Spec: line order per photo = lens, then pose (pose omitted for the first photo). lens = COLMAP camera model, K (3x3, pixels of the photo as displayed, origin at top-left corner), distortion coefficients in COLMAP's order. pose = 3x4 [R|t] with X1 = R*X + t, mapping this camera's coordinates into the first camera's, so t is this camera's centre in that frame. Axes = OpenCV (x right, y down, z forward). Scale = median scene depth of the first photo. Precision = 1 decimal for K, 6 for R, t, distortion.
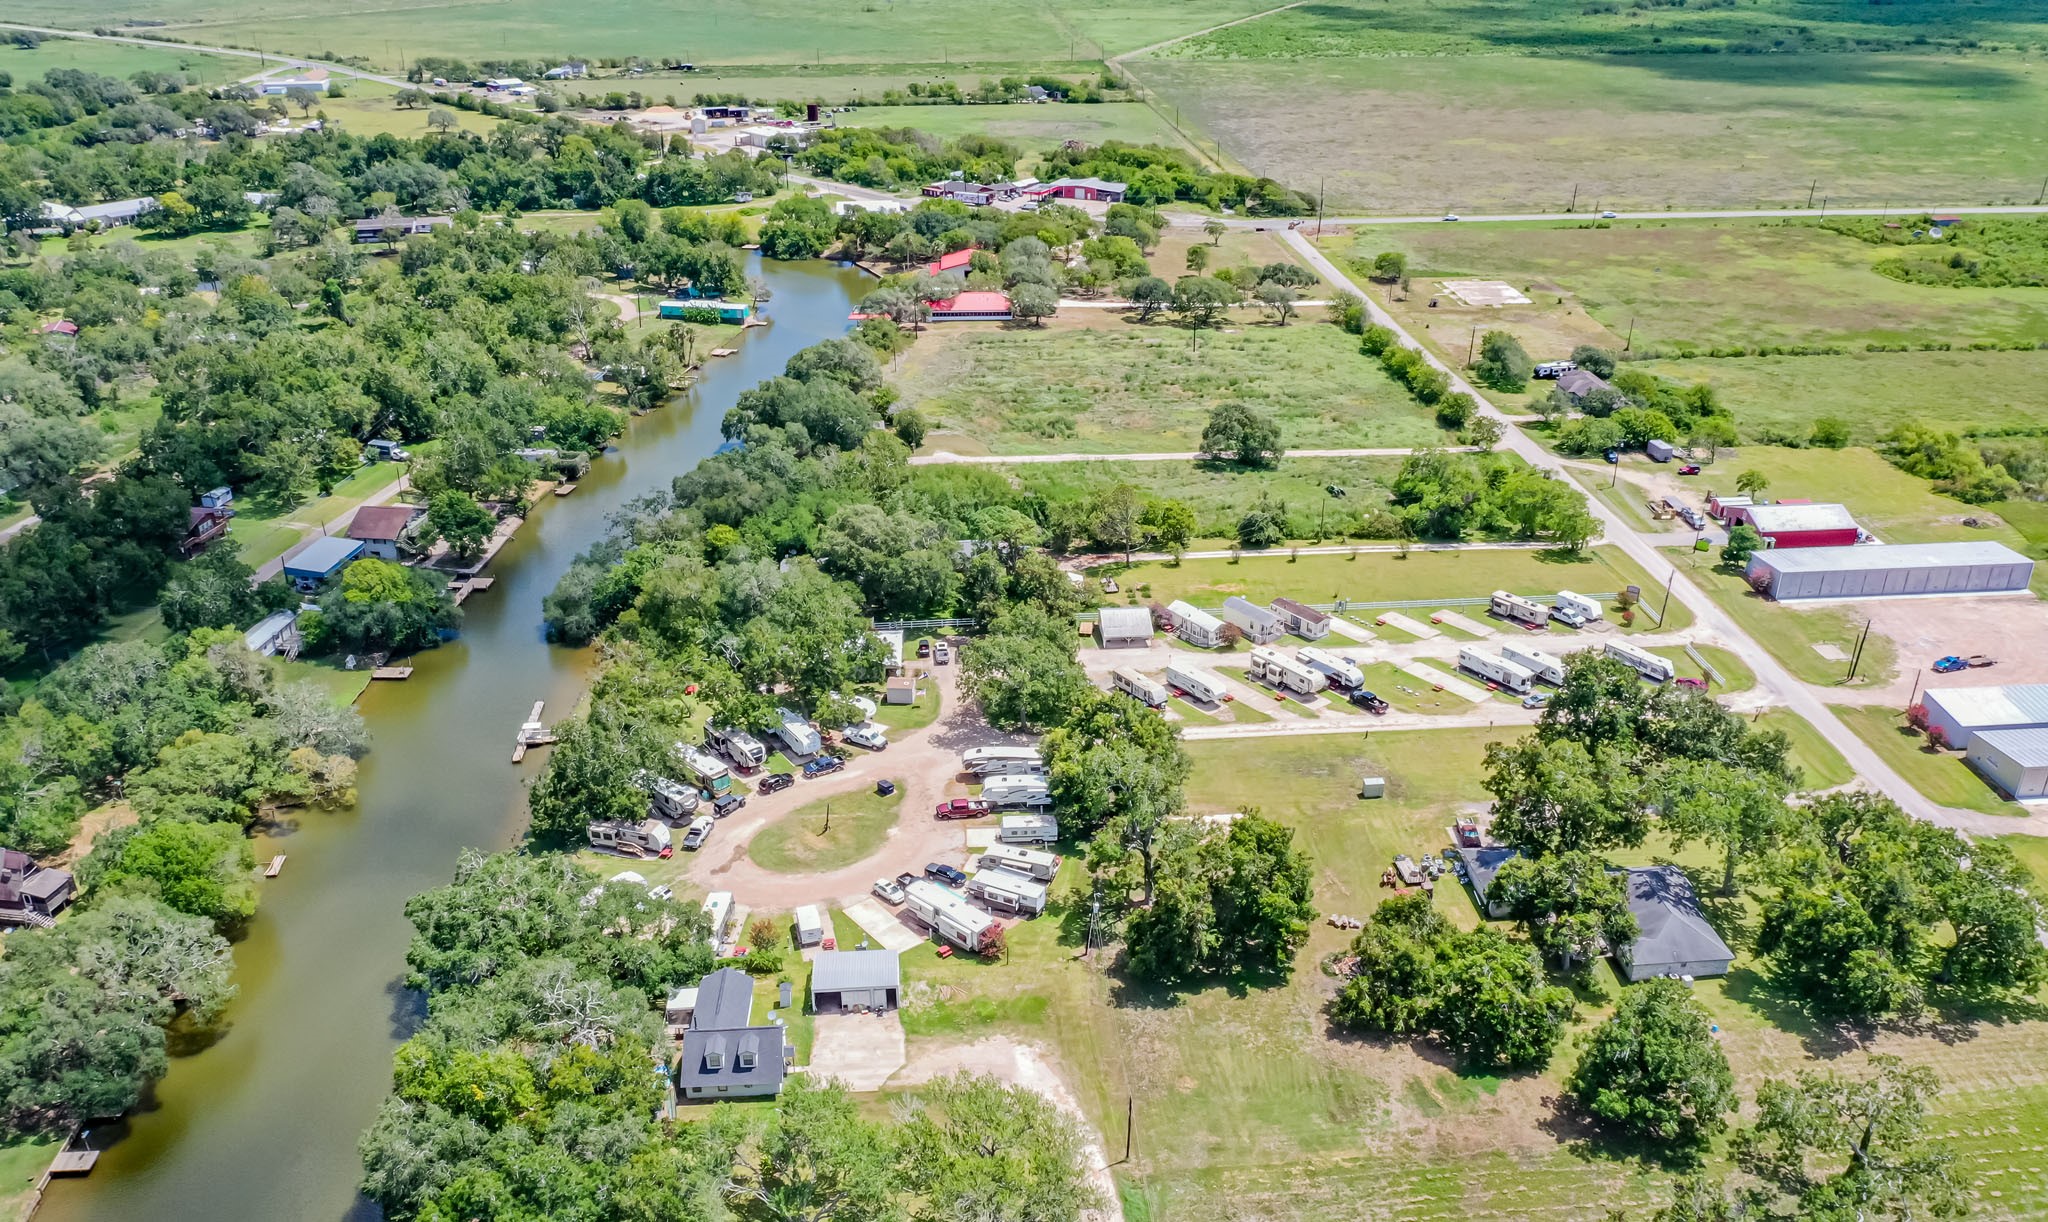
lens RADIAL K [[1622.1, 0, 1024.0], [0, 1622.1, 611.0], [0, 0, 1]] dist [-0.016857, -0.002811]
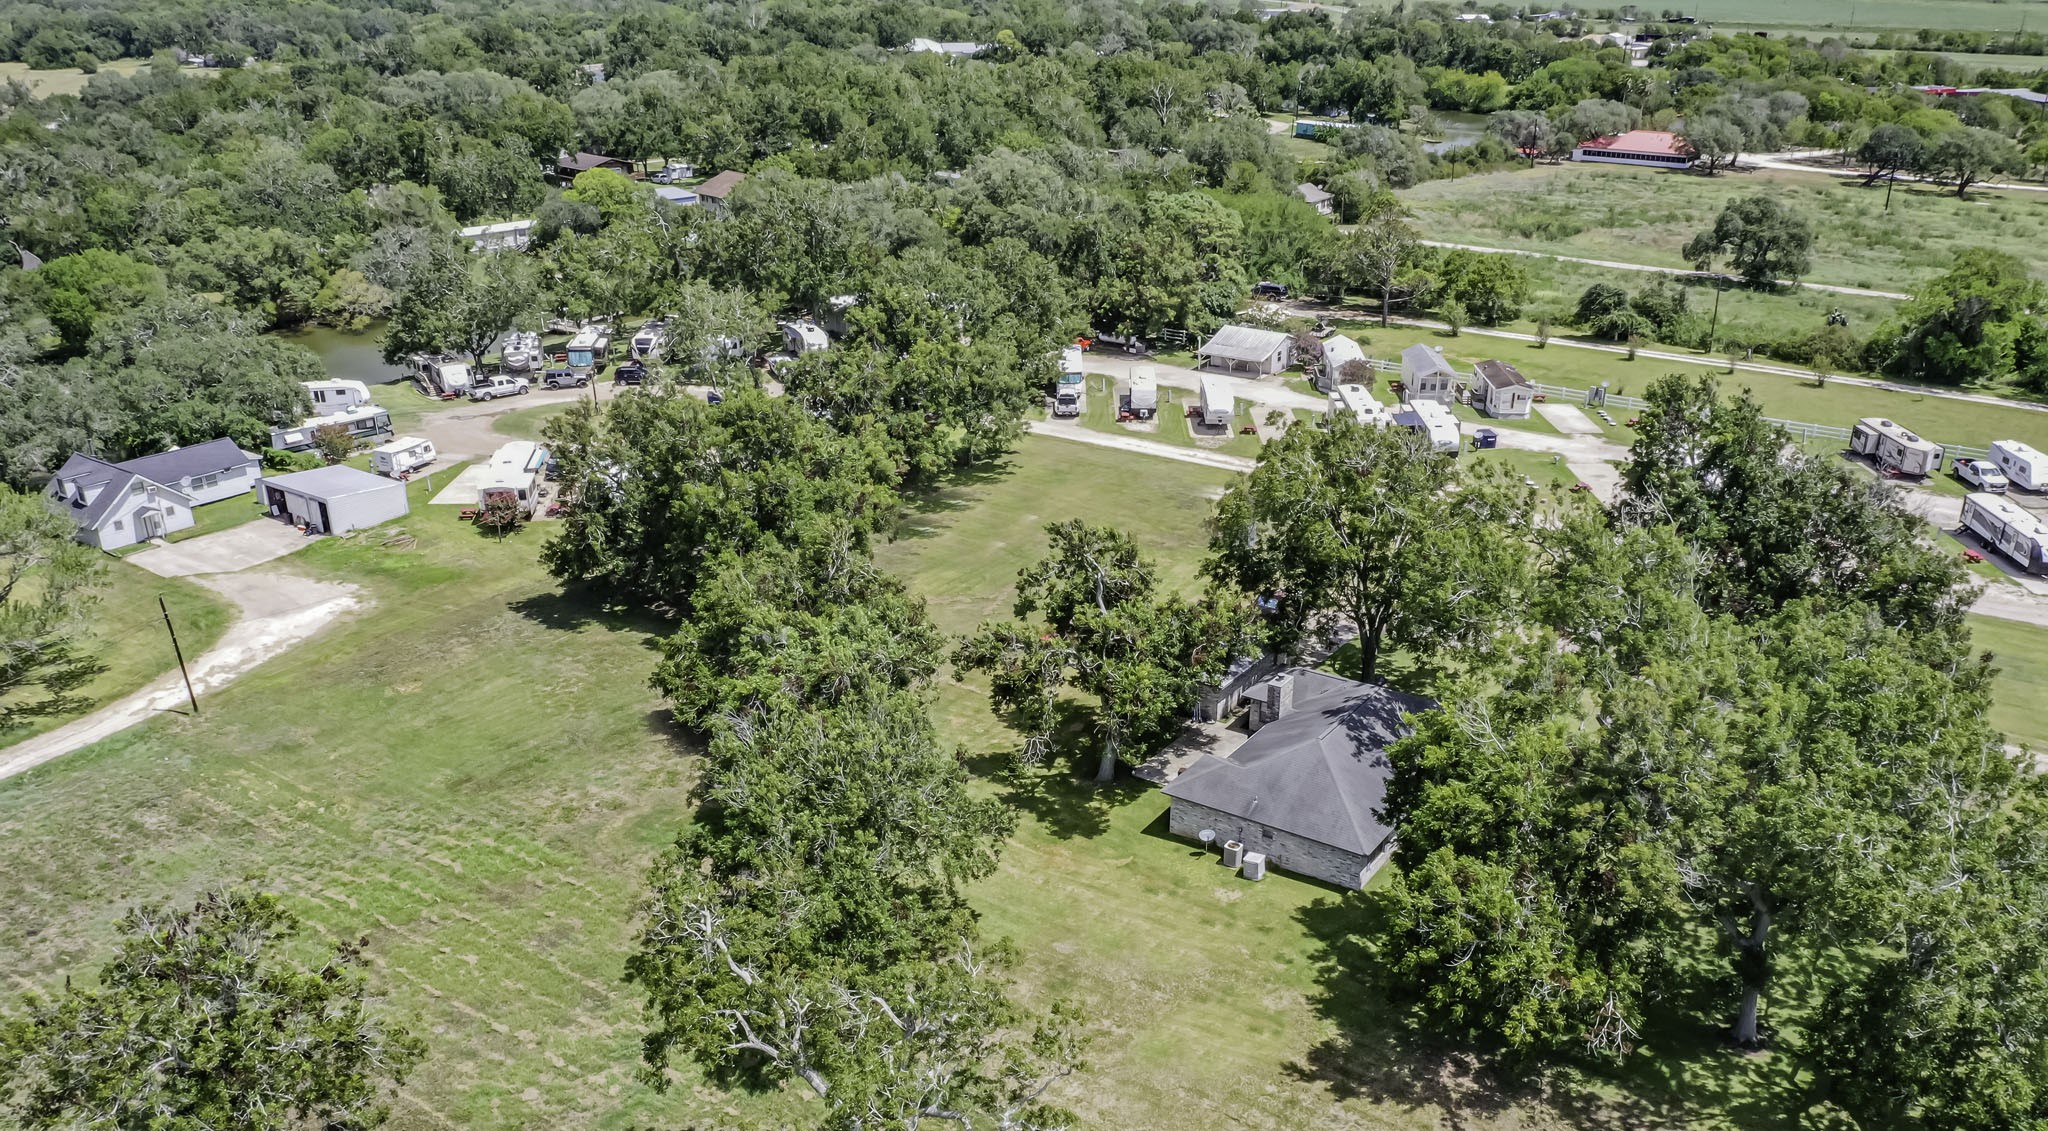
lens RADIAL K [[1593.9, 0, 1024.9], [0, 1593.9, 674.6], [0, 0, 1]] dist [-0.012776, -0.006449]
pose [[0.770757, 0.269775, -0.577196, 0.374905], [-0.267128, 0.959292, 0.091654, 0.093645], [0.578425, 0.083542, 0.811446, 0.360974]]
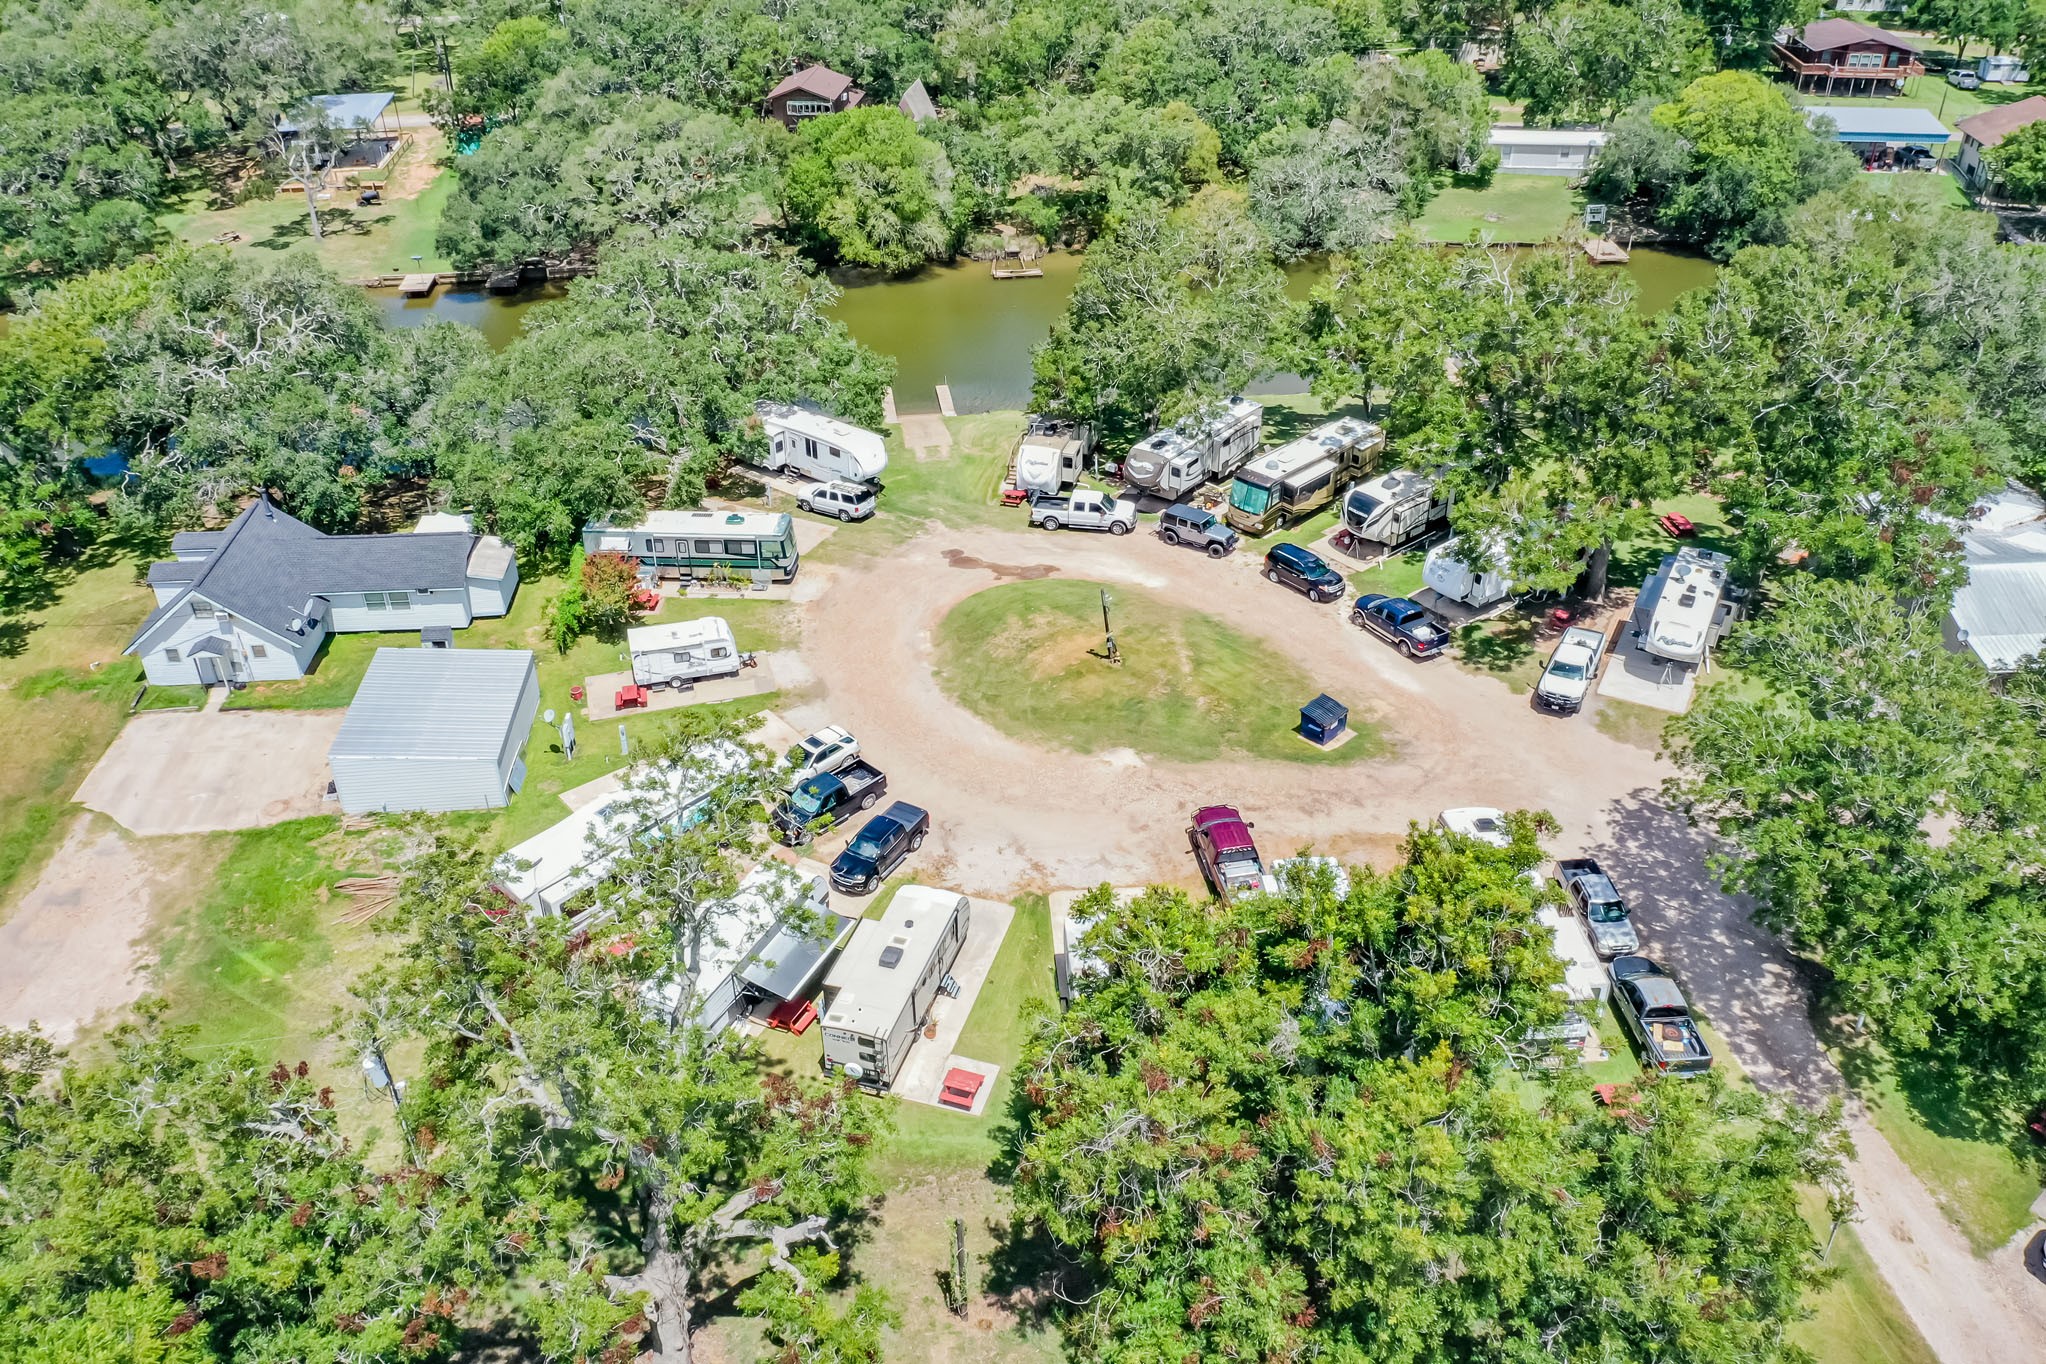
lens RADIAL K [[1607.8, 0, 1017.4], [0, 1607.8, 653.9], [0, 0, 1]] dist [-0.008578, 0.001917]
pose [[0.018110, 0.524320, -0.851329, 0.152640], [-0.413632, 0.779117, 0.471047, -0.030470], [0.910264, 0.343607, 0.230985, 0.639932]]
